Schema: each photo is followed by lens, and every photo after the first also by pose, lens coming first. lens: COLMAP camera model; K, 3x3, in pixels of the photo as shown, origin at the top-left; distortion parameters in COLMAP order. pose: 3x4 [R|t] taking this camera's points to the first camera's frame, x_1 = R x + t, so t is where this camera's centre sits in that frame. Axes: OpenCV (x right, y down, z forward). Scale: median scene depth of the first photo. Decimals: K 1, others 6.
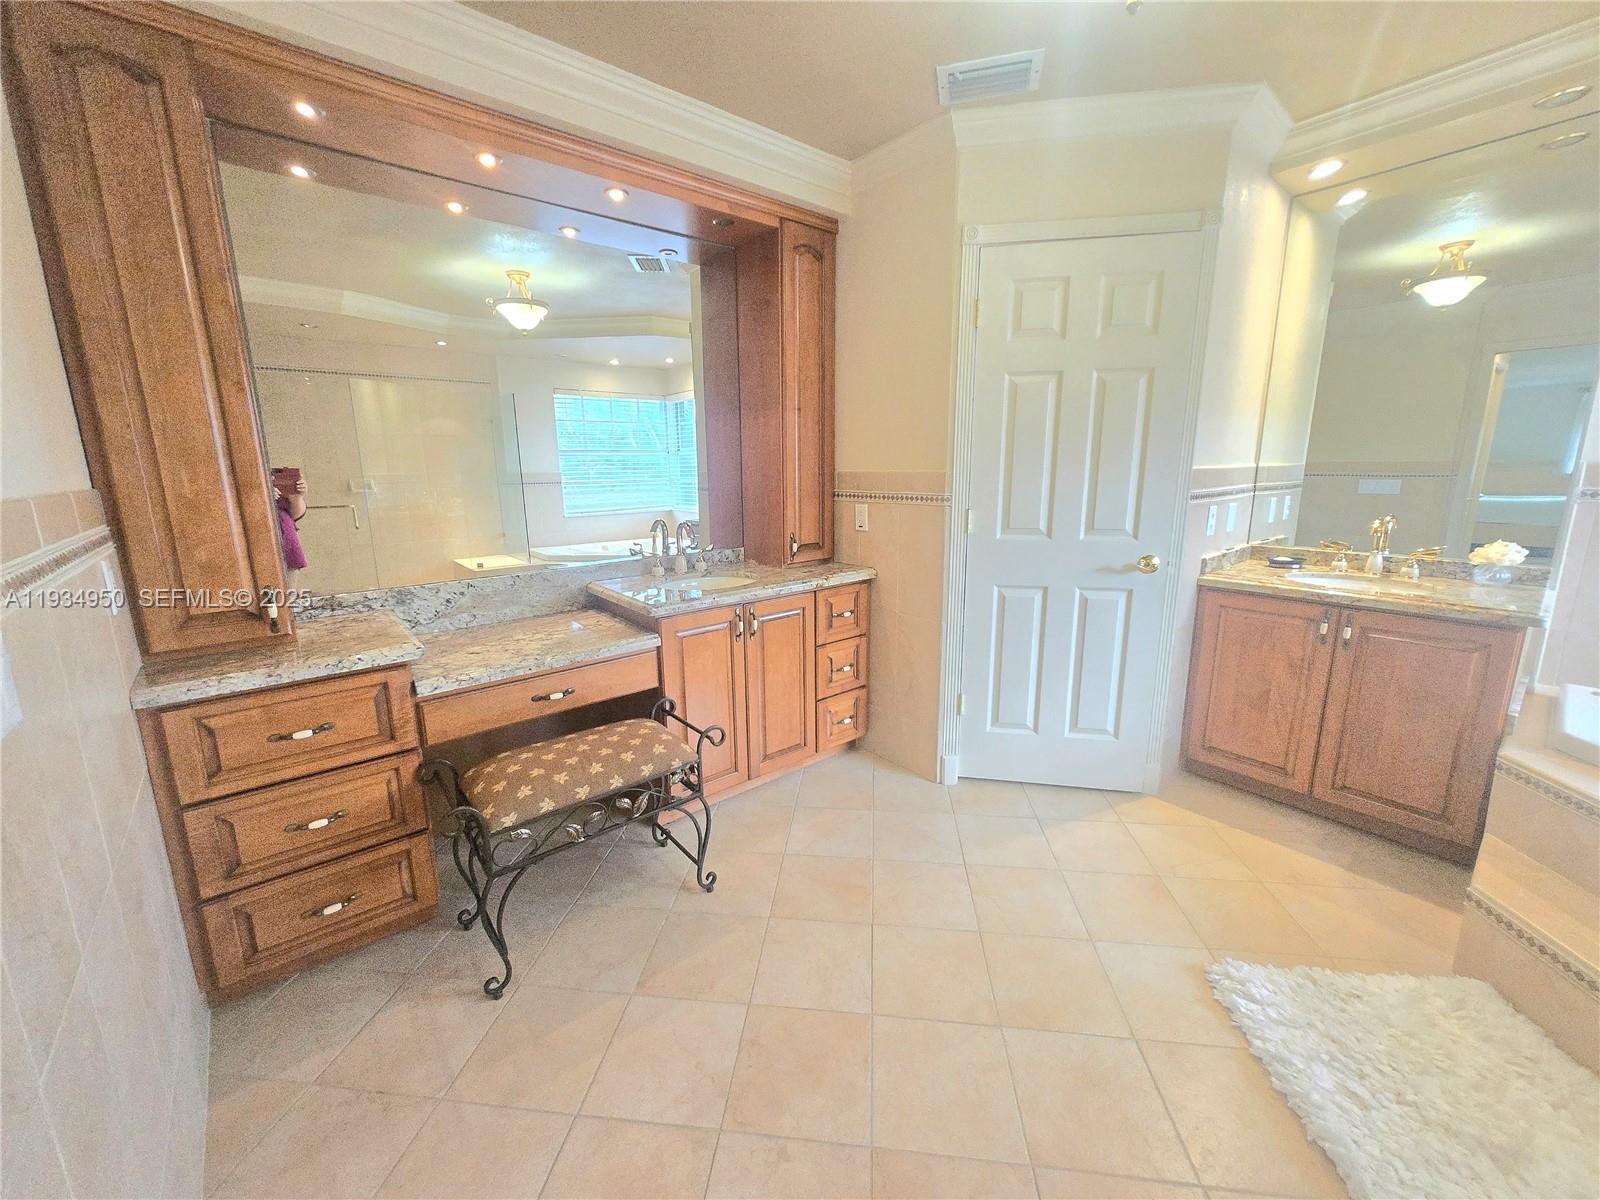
lens RADIAL K [[623.8, 0, 800.2], [0, 623.8, 582.2], [0, 0, 1]] dist [-0.000742, 0.000181]
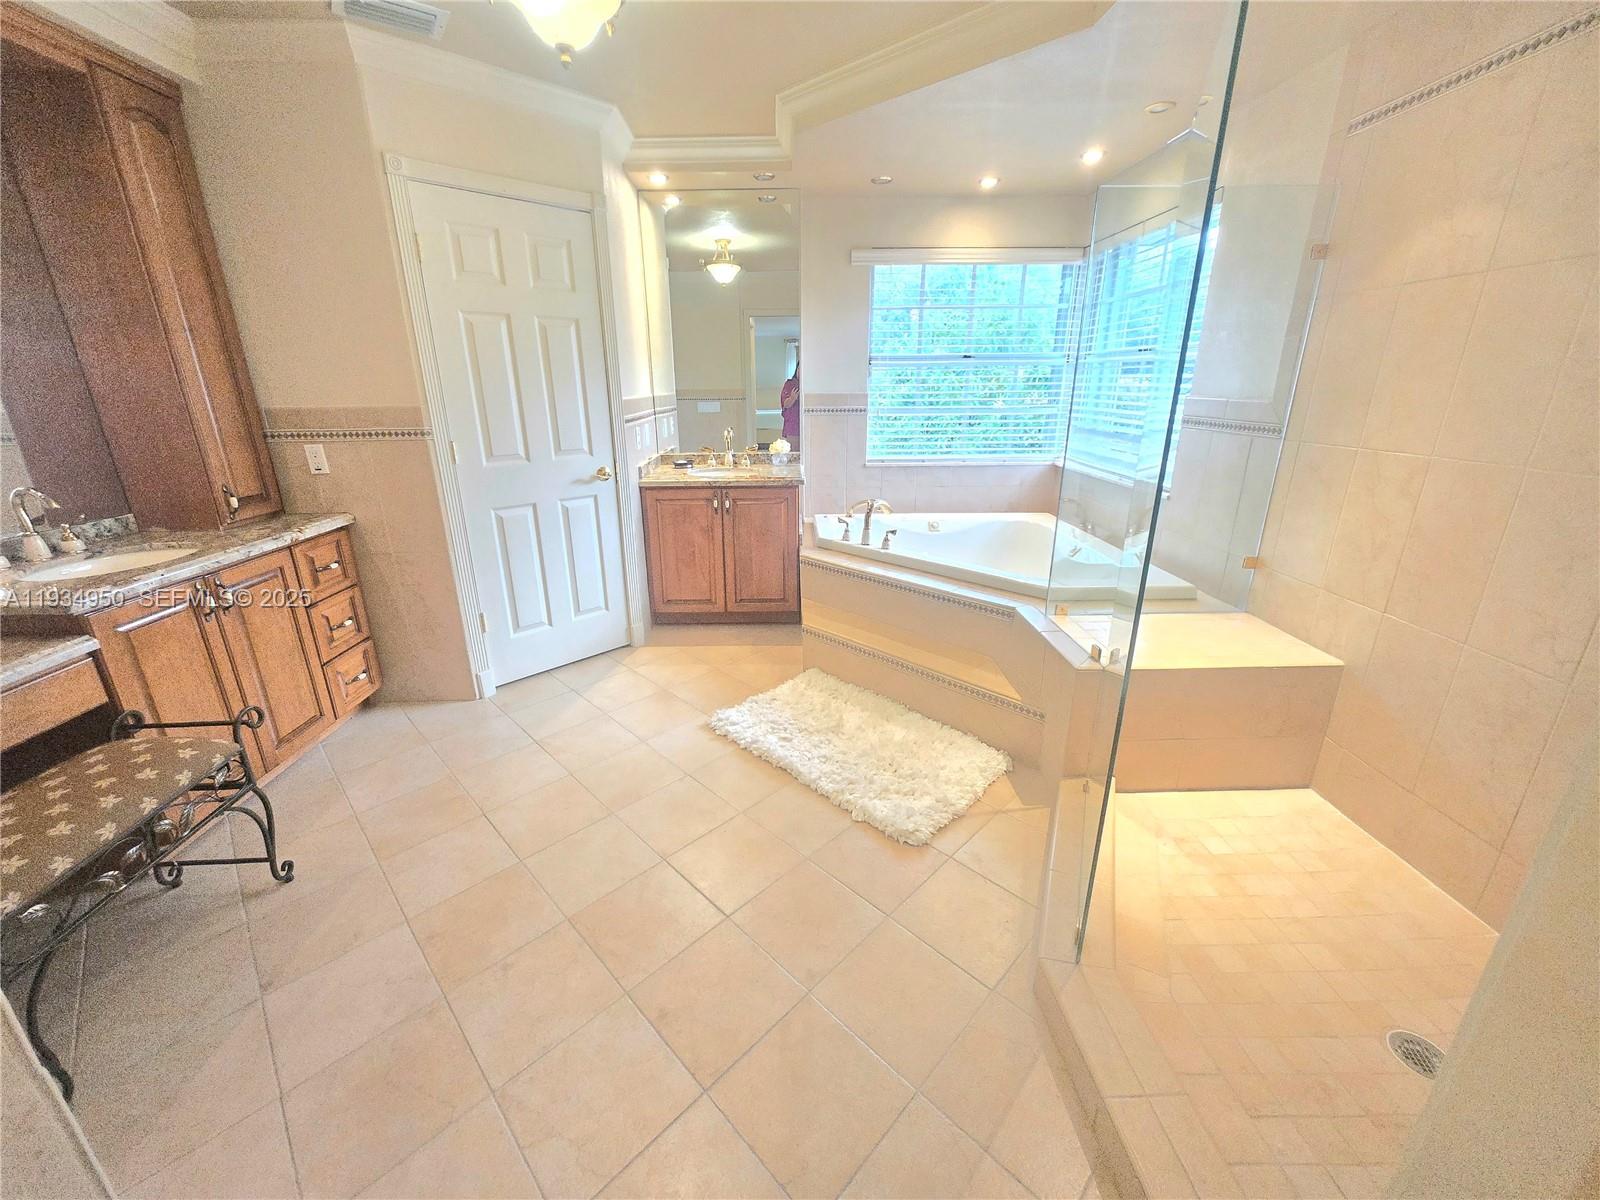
lens RADIAL K [[623.8, 0, 800.2], [0, 623.8, 582.2], [0, 0, 1]] dist [-0.000742, 0.000181]
pose [[0.615079, -0.236999, 0.752004, -0.214306], [0.149036, 0.971509, 0.184278, 0.008296], [-0.774252, -0.001270, 0.632876, -0.128174]]
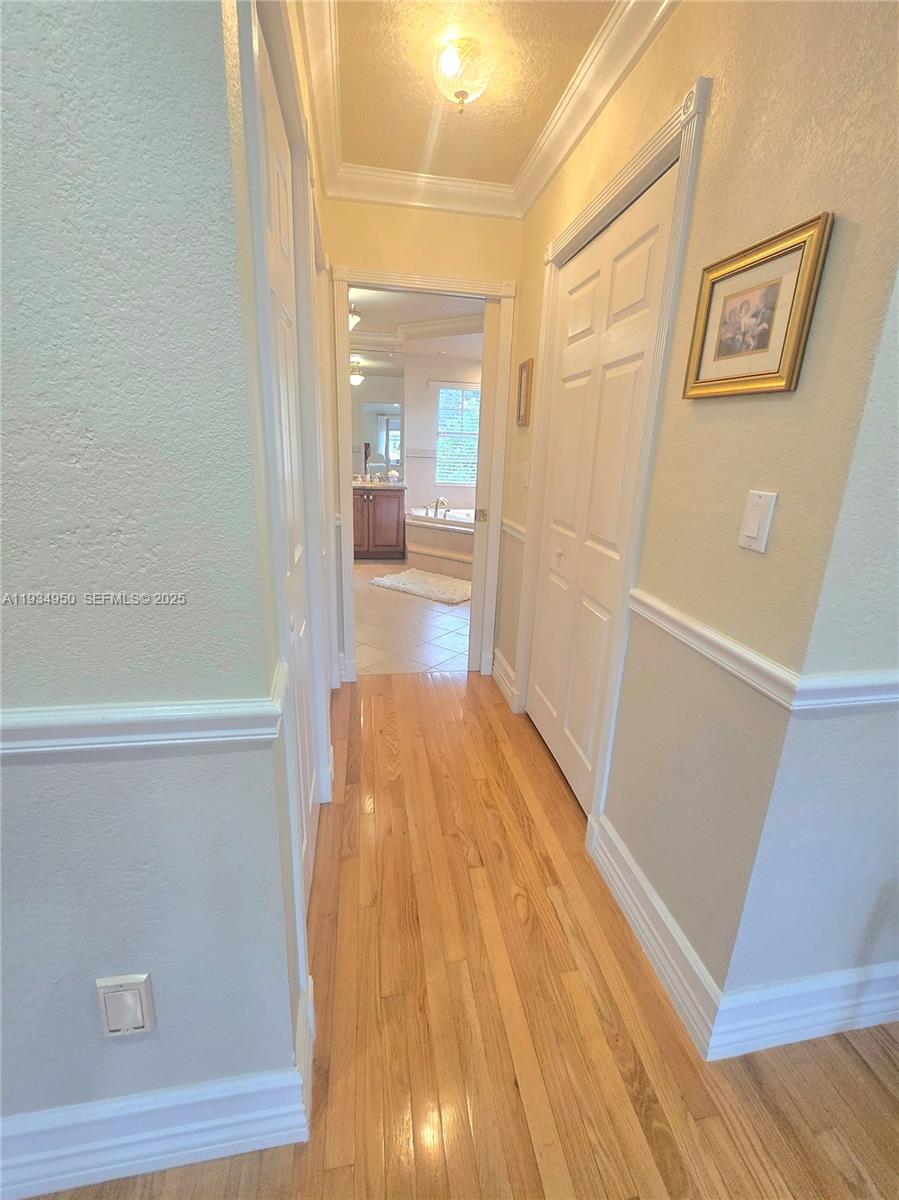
lens RADIAL K [[467.9, 0, 461.1], [0, 467.9, 597.3], [0, 0, 1]] dist [-0.000742, 0.000181]
pose [[0.484612, -0.241871, 0.840624, -0.977671], [0.124581, 0.970299, 0.207362, 0.121095], [-0.865812, 0.004236, 0.500352, -0.586616]]
